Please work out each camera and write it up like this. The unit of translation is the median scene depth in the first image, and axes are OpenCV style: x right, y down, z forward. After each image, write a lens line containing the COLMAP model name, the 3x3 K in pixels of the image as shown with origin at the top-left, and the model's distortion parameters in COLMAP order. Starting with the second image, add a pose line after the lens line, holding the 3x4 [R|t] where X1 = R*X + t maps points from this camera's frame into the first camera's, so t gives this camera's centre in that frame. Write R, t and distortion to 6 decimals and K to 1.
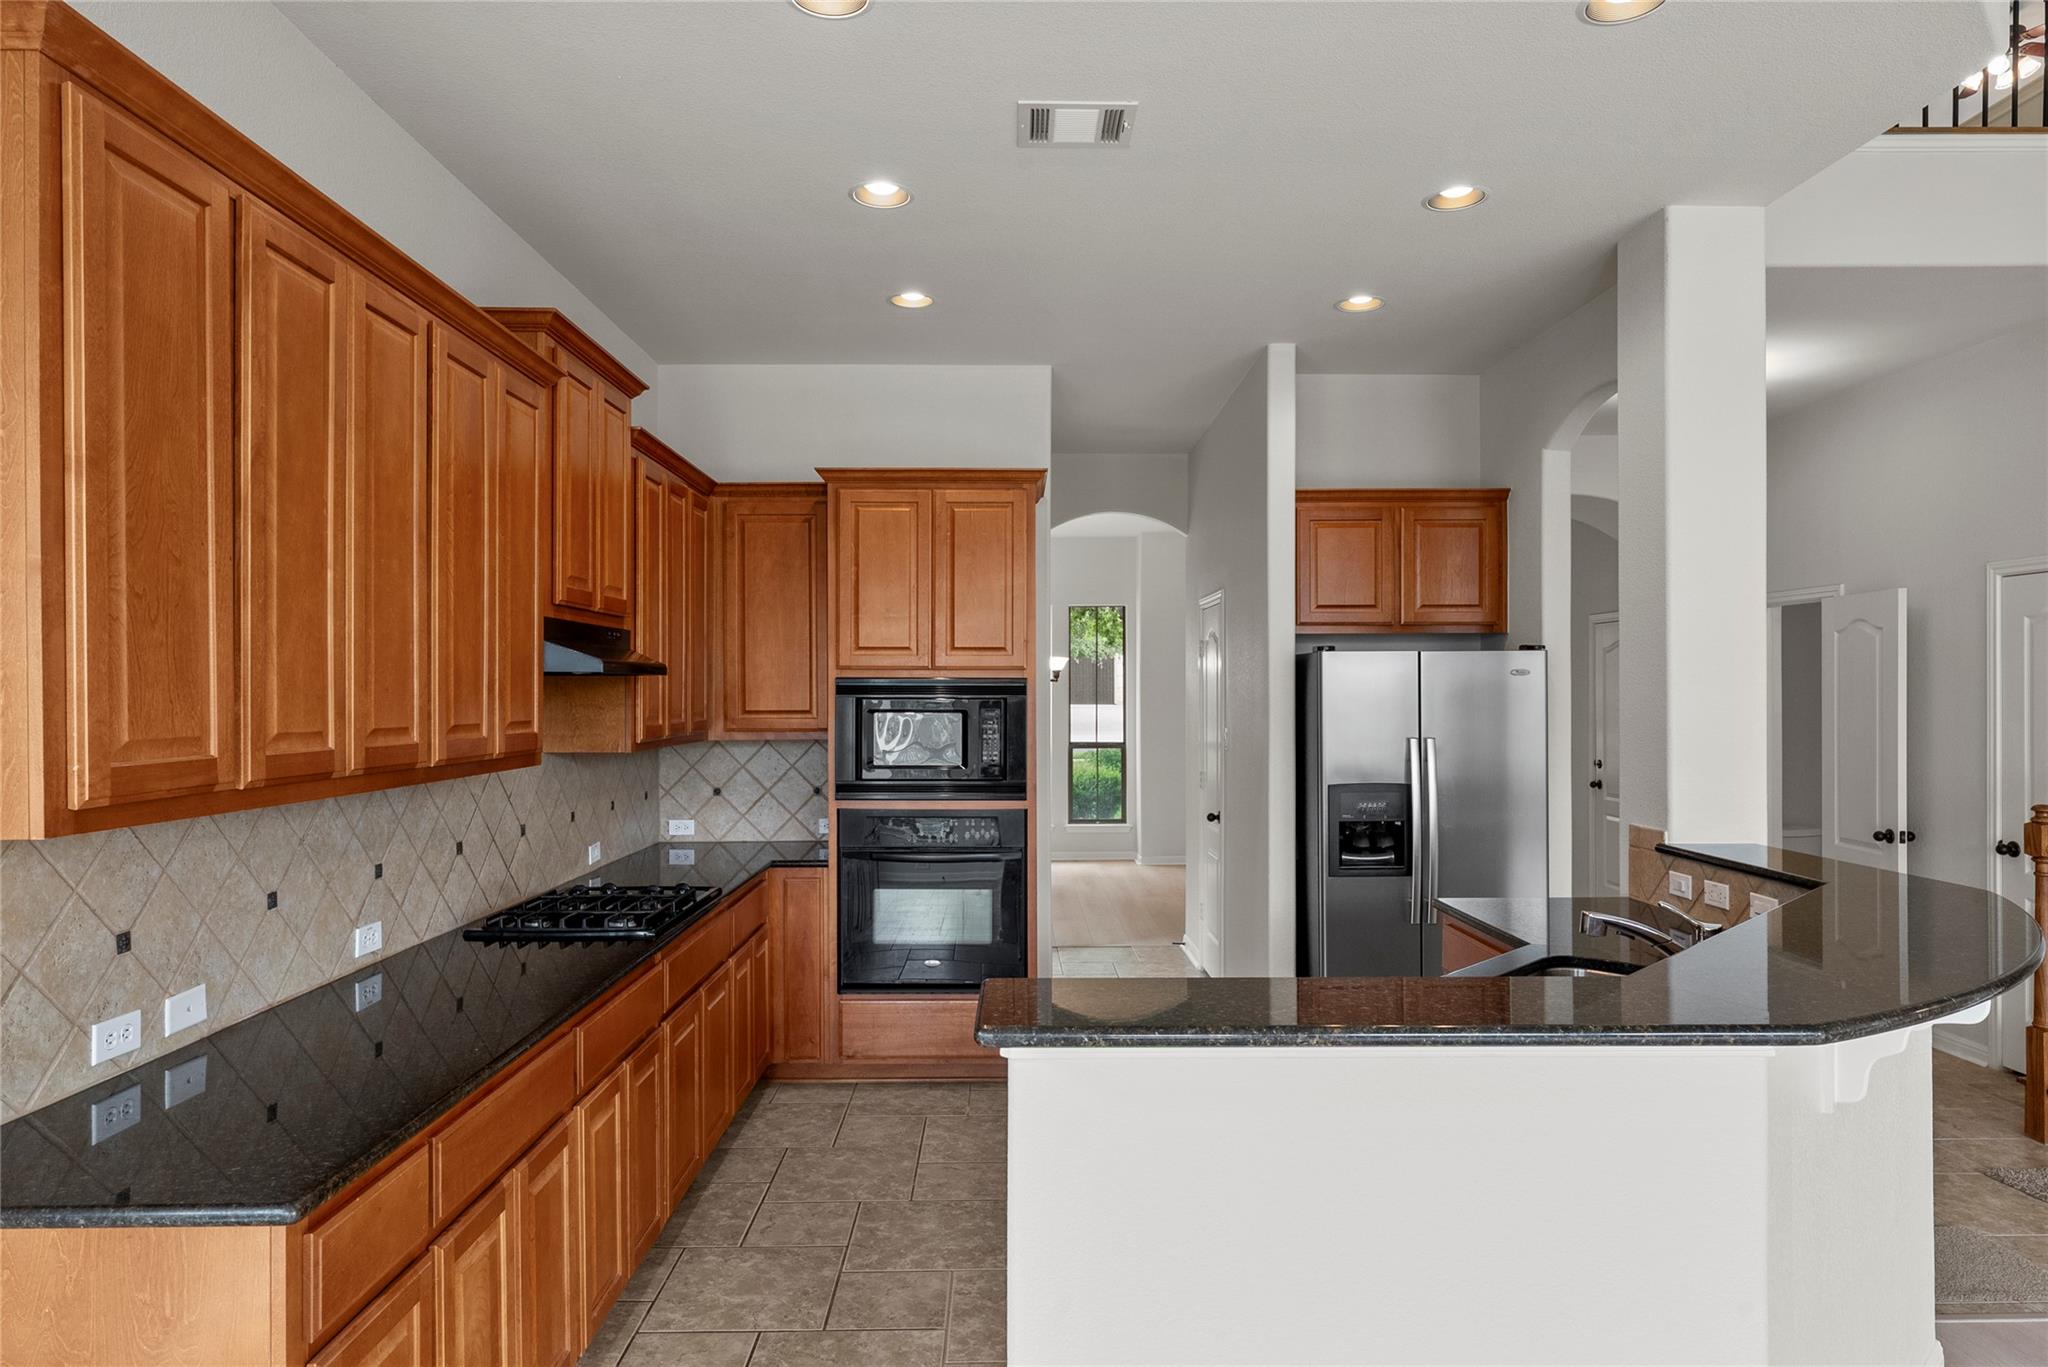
lens RADIAL K [[1229.2, 0, 1021.9], [0, 1229.2, 685.5], [0, 0, 1]] dist [0.002195, 0.000266]
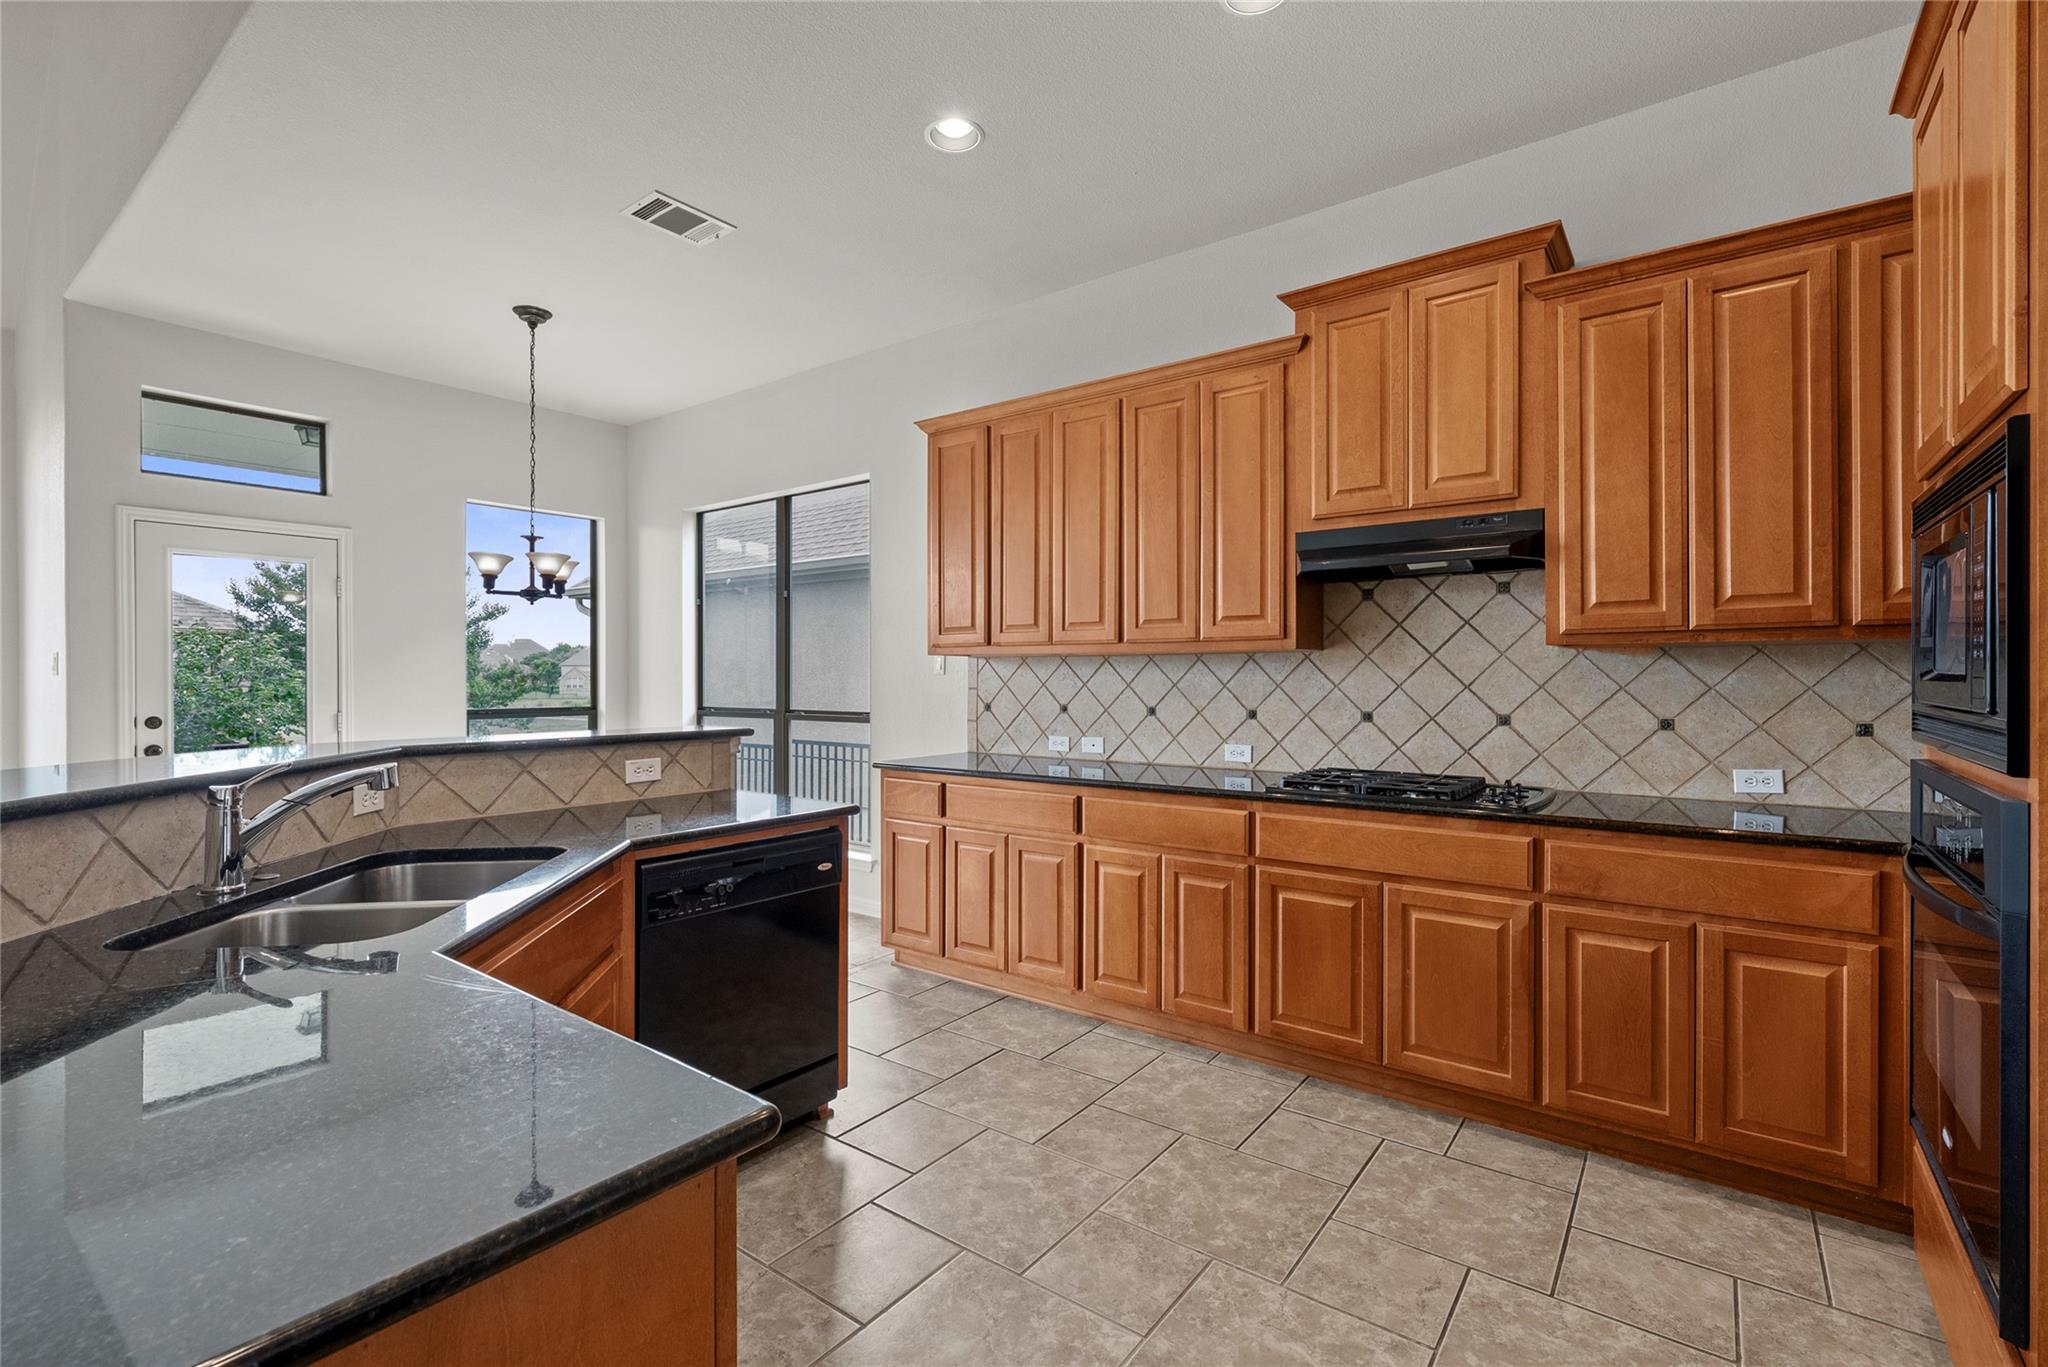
lens RADIAL K [[914.9, 0, 1020.8], [0, 914.9, 678.6], [0, 0, 1]] dist [-0.001746, -0.000220]
pose [[-0.613070, 0.006880, -0.789998, 0.471549], [0.003980, 0.999976, 0.005620, 0.081489], [0.790018, 0.000301, -0.613083, 1.195405]]
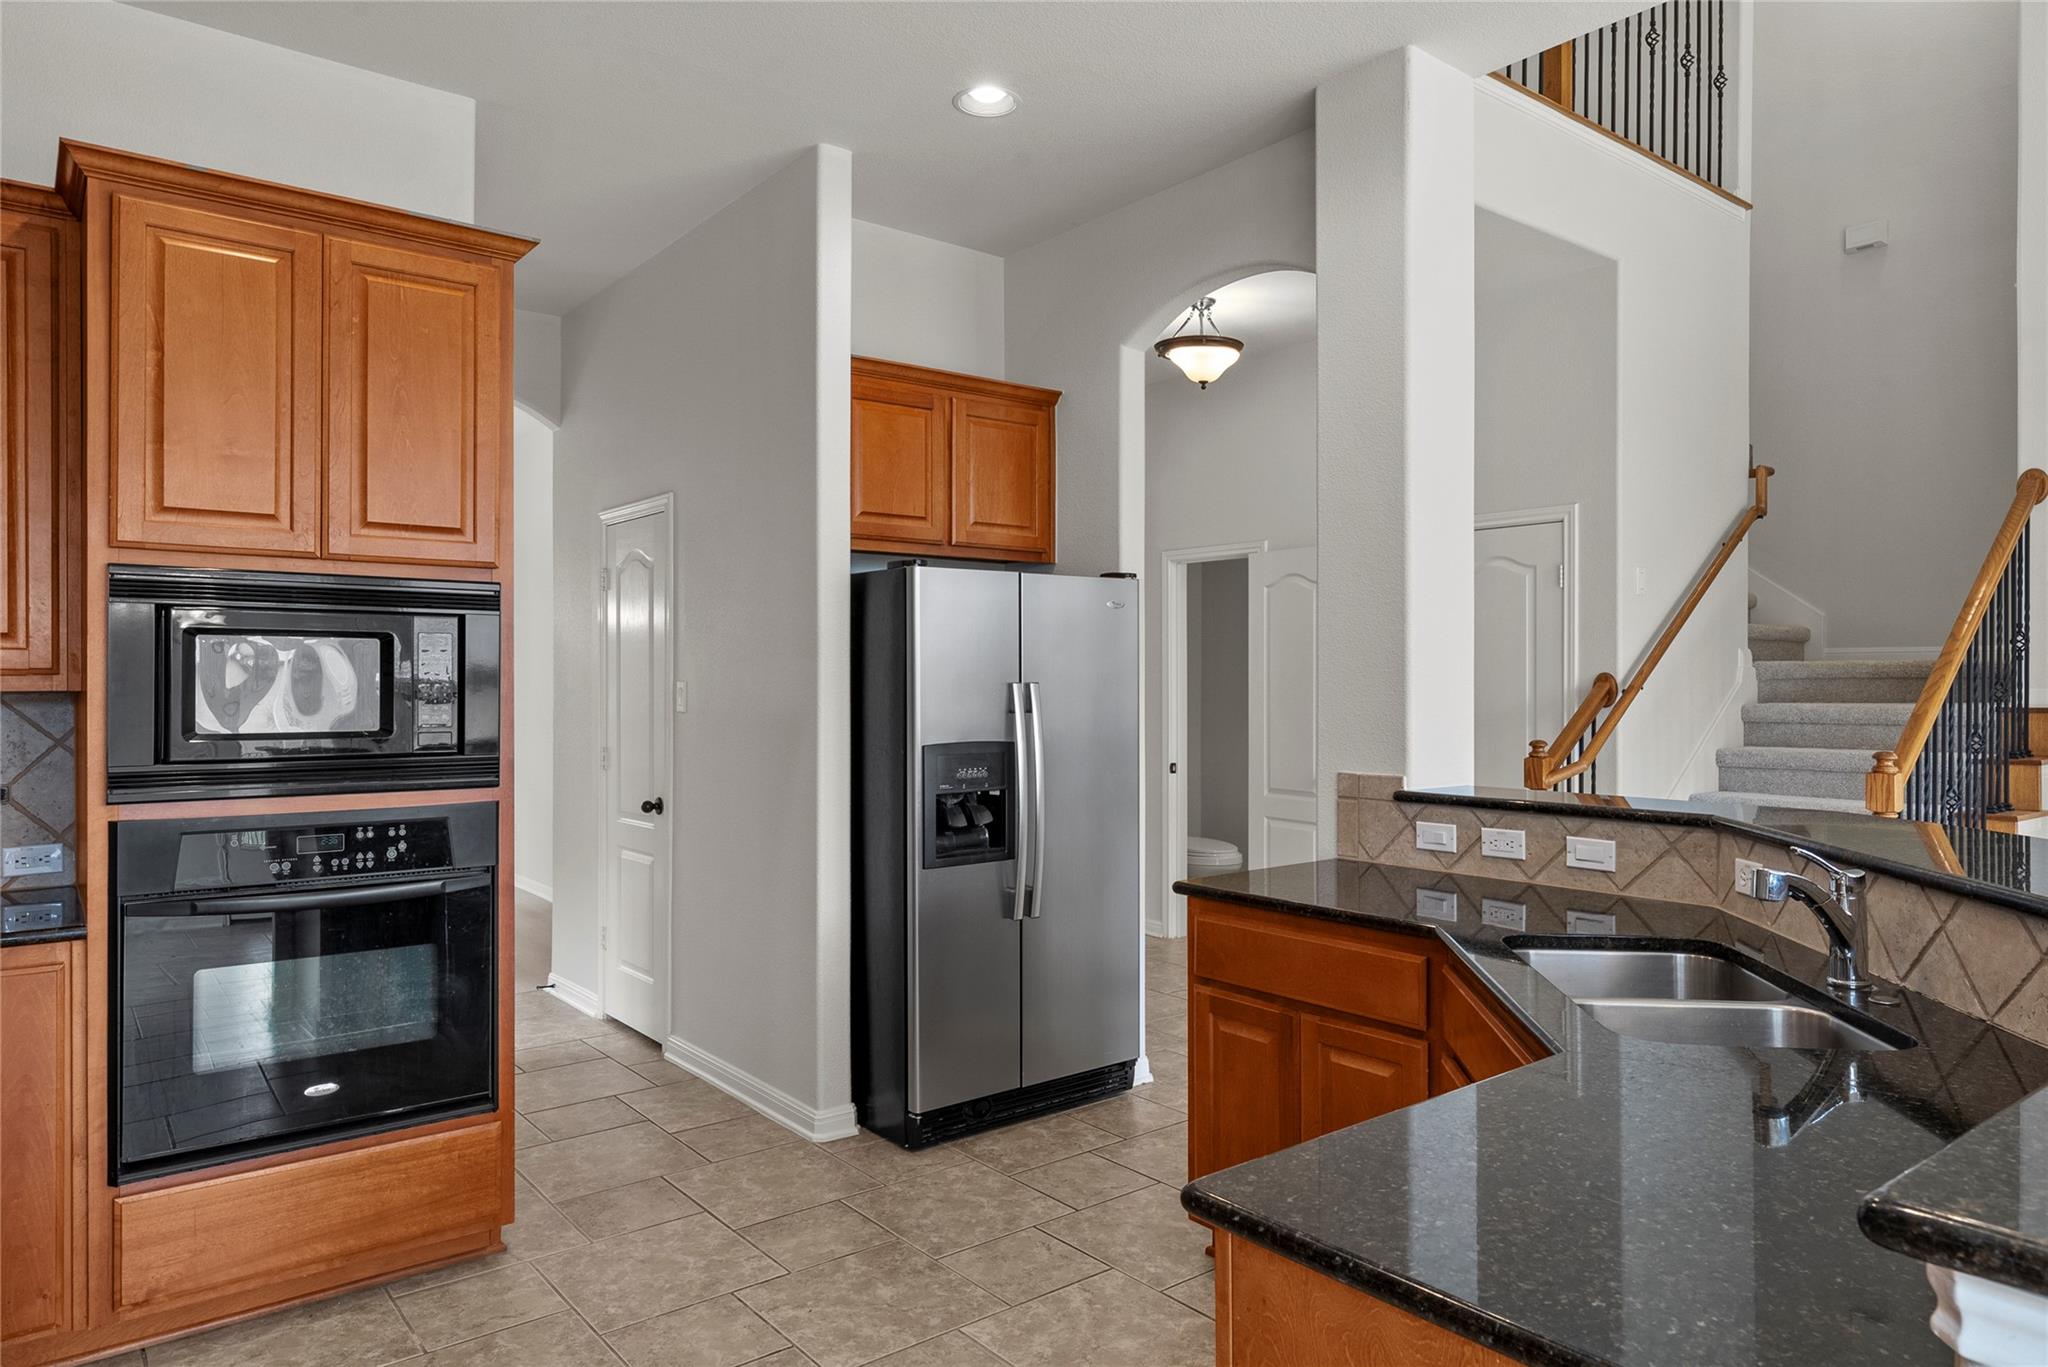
lens RADIAL K [[1281.7, 0, 1025.8], [0, 1281.7, 672.0], [0, 0, 1]] dist [-0.006202, 0.002389]
pose [[0.790843, 0.004809, 0.612001, -0.174426], [-0.003899, 0.999988, -0.002820, 0.038292], [-0.612007, -0.000156, 0.790852, 0.351198]]
